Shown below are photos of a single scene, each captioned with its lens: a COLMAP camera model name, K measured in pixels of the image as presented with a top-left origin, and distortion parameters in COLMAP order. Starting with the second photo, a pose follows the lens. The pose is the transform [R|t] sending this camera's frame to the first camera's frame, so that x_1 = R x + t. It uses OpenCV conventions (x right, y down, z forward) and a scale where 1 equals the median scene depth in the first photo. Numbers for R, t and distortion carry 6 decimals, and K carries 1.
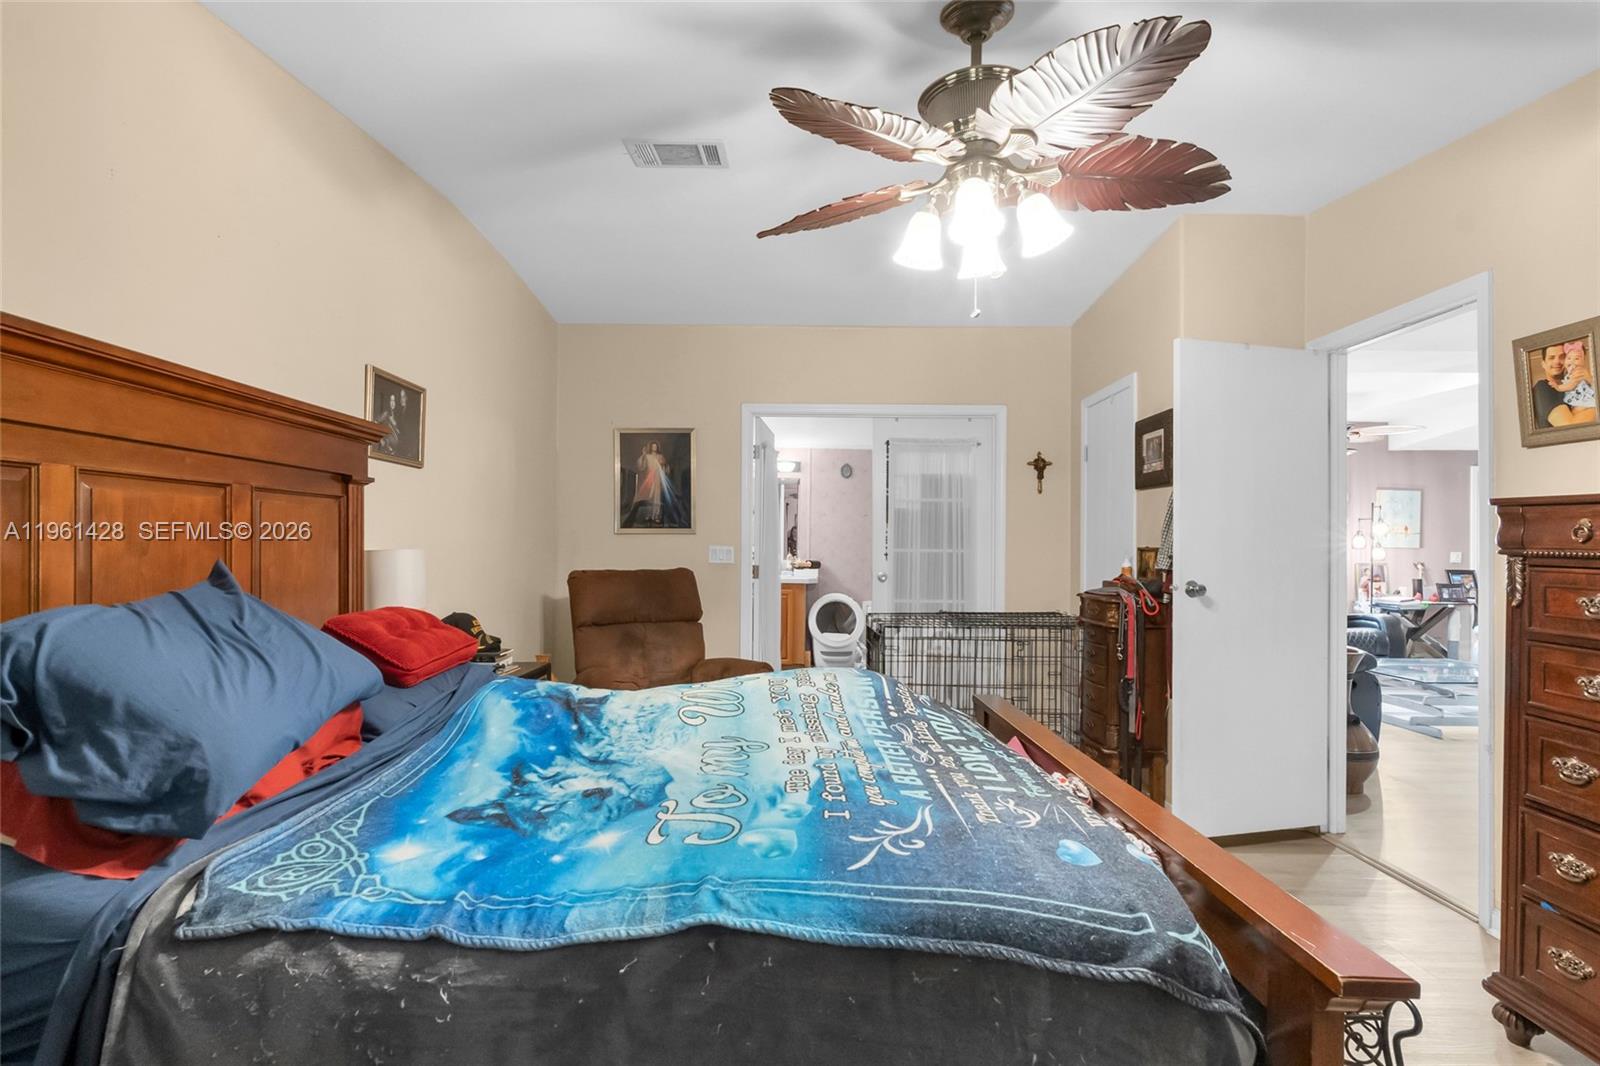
lens RADIAL K [[780.1, 0, 796.6], [0, 780.1, 541.4], [0, 0, 1]] dist [0.004396, -0.000681]
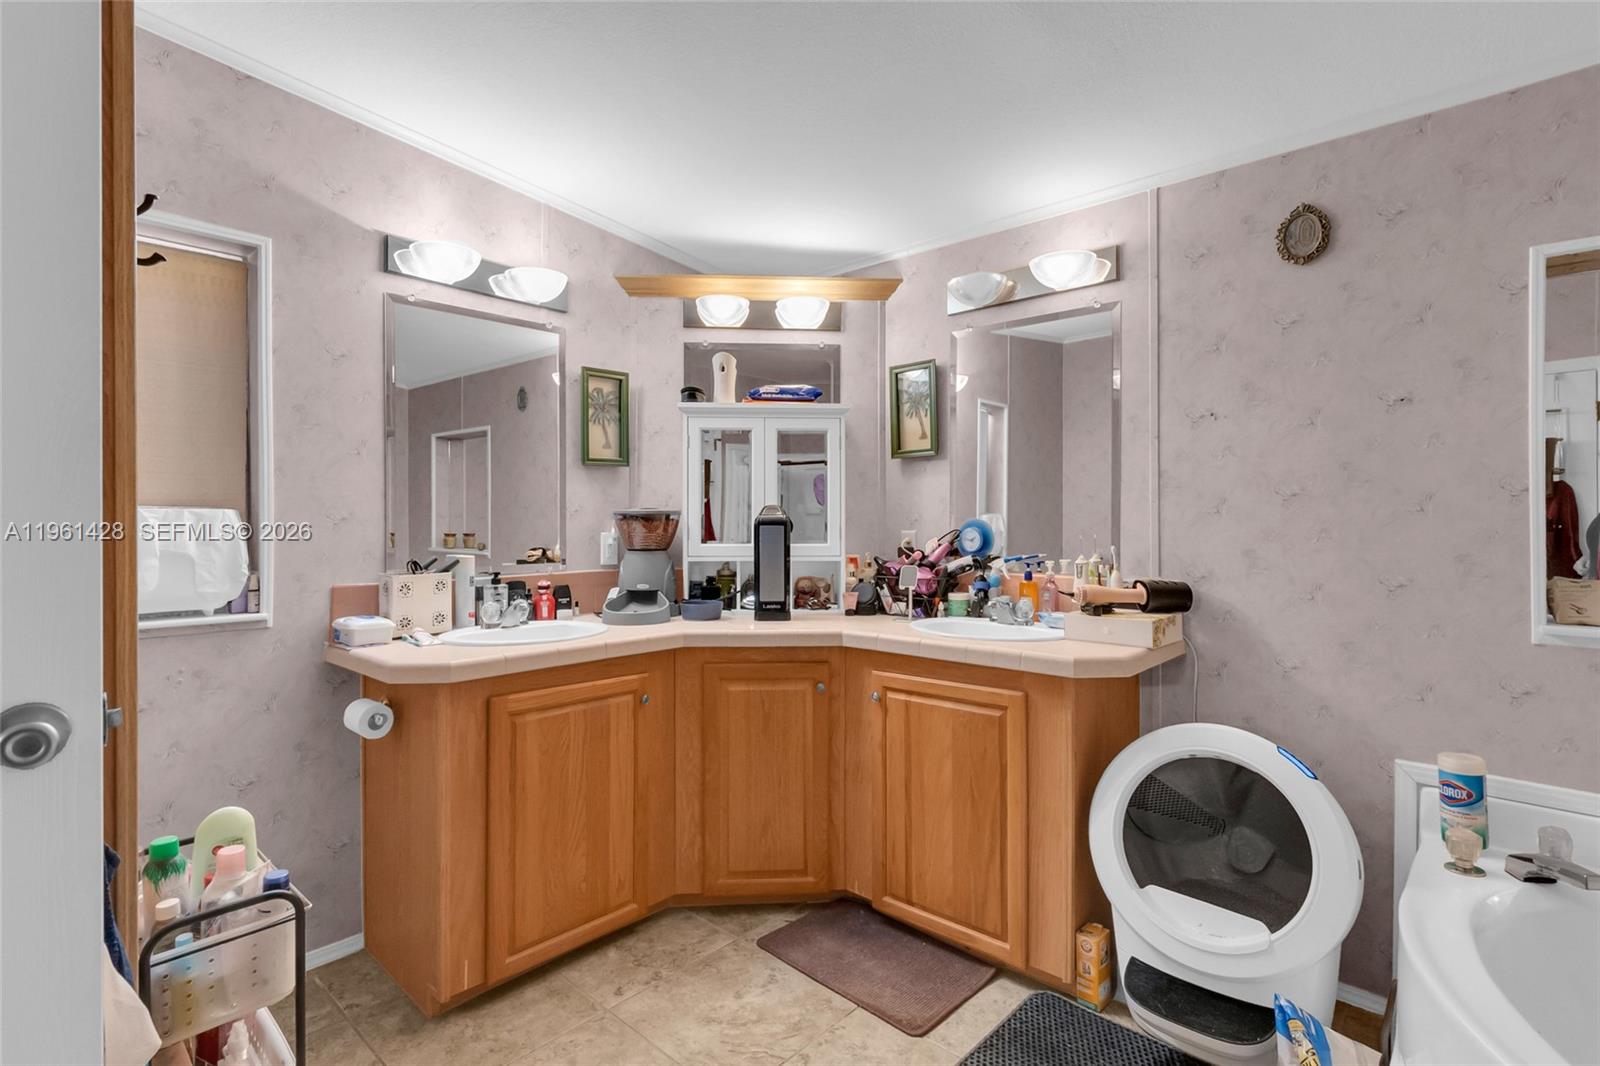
lens RADIAL K [[780.1, 0, 797.1], [0, 780.1, 519.5], [0, 0, 1]] dist [0.004396, -0.000681]
pose [[0.721565, -0.021887, -0.692001, 0.122095], [0.015965, 0.999760, -0.014974, 0.004205], [0.692163, -0.000243, 0.721741, 0.719445]]
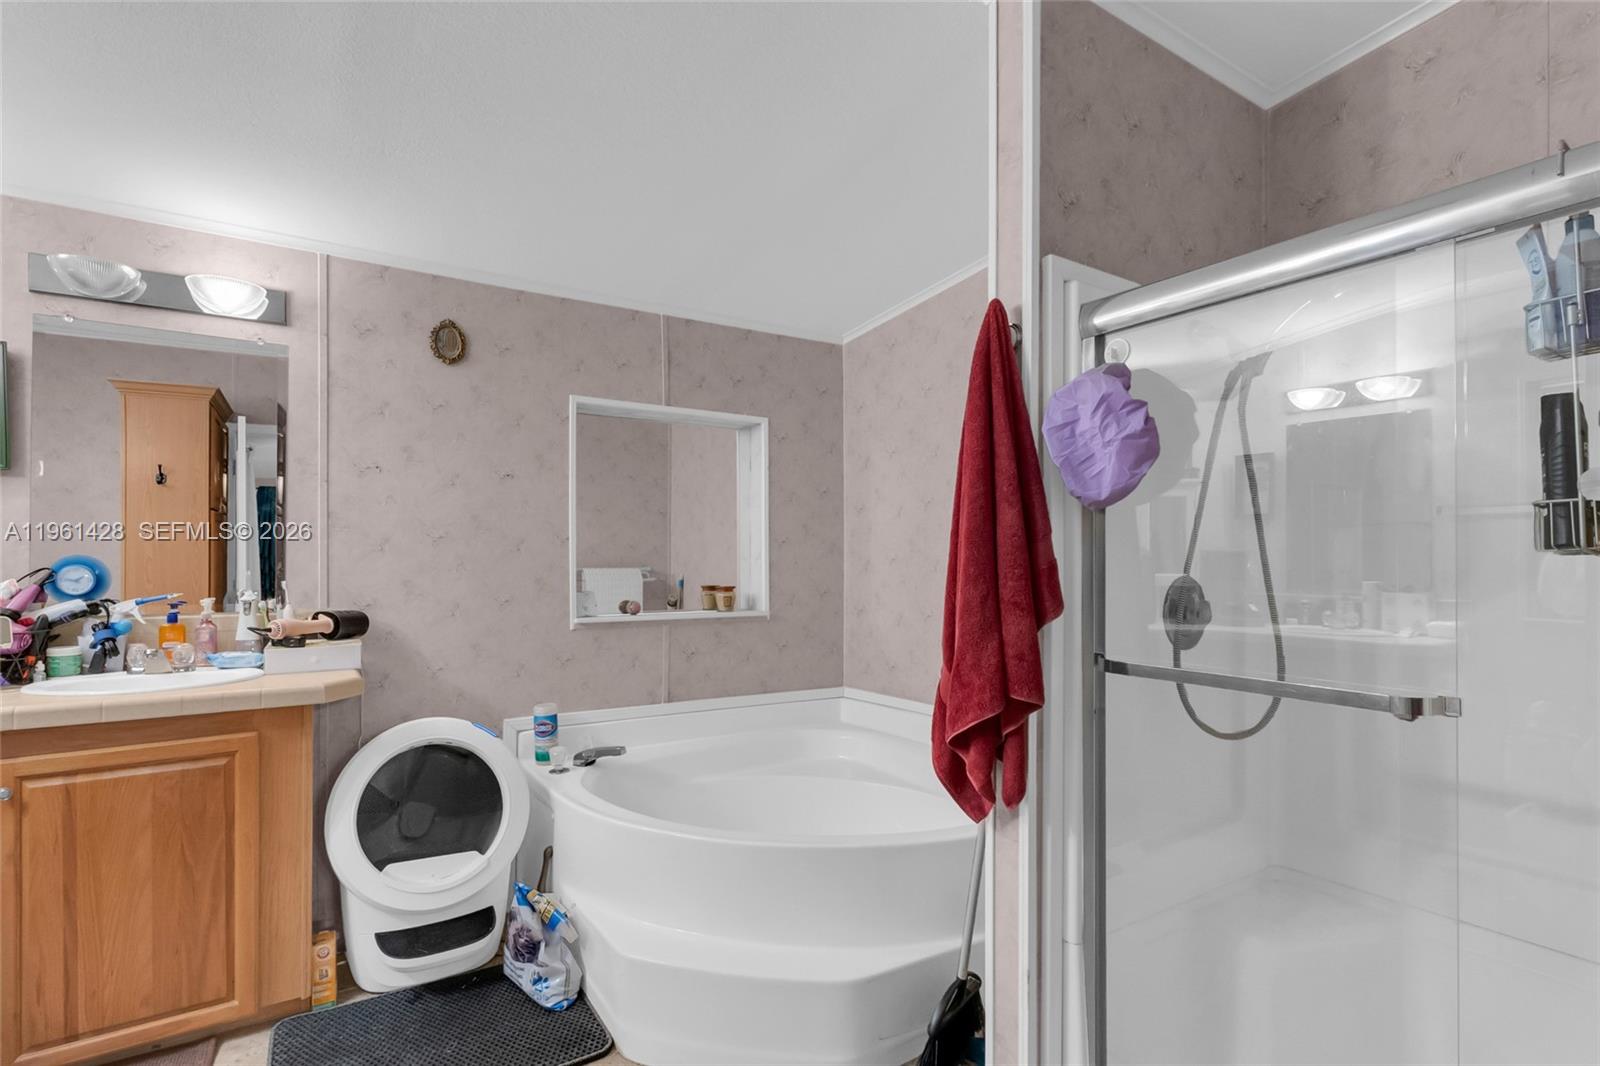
lens RADIAL K [[780.1, 0, 790.3], [0, 780.1, 548.3], [0, 0, 1]] dist [0.004396, -0.000681]
pose [[0.851324, -0.013946, 0.524455, 0.011276], [0.015750, 0.999875, 0.001021, 0.001607], [-0.524404, 0.007391, 0.851437, 0.650119]]
